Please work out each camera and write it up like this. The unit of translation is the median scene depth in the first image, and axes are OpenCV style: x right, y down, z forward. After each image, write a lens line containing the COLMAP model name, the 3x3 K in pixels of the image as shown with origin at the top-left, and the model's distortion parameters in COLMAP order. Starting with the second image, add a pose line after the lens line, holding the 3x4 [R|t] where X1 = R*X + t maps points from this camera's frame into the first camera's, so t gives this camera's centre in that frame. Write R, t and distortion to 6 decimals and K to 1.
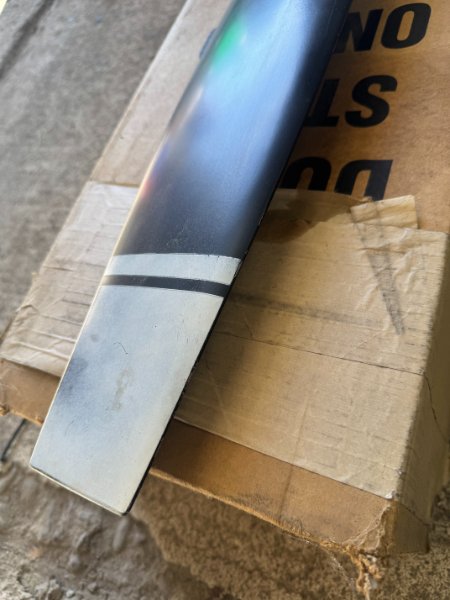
lens RADIAL K [[451.8, 0, 225.0], [0, 451.8, 300.0], [0, 0, 1]] dist [-0.032206, 0.000657]
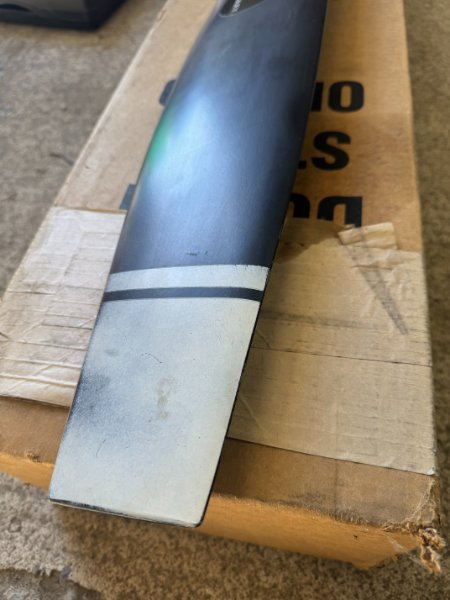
lens RADIAL K [[451.8, 0, 225.0], [0, 451.8, 300.0], [0, 0, 1]] dist [-0.032206, 0.000657]
pose [[0.955474, 0.003962, 0.295050, -0.303975], [0.040064, 0.988908, -0.143023, 0.105849], [-0.292344, 0.148476, 0.944717, 0.030218]]
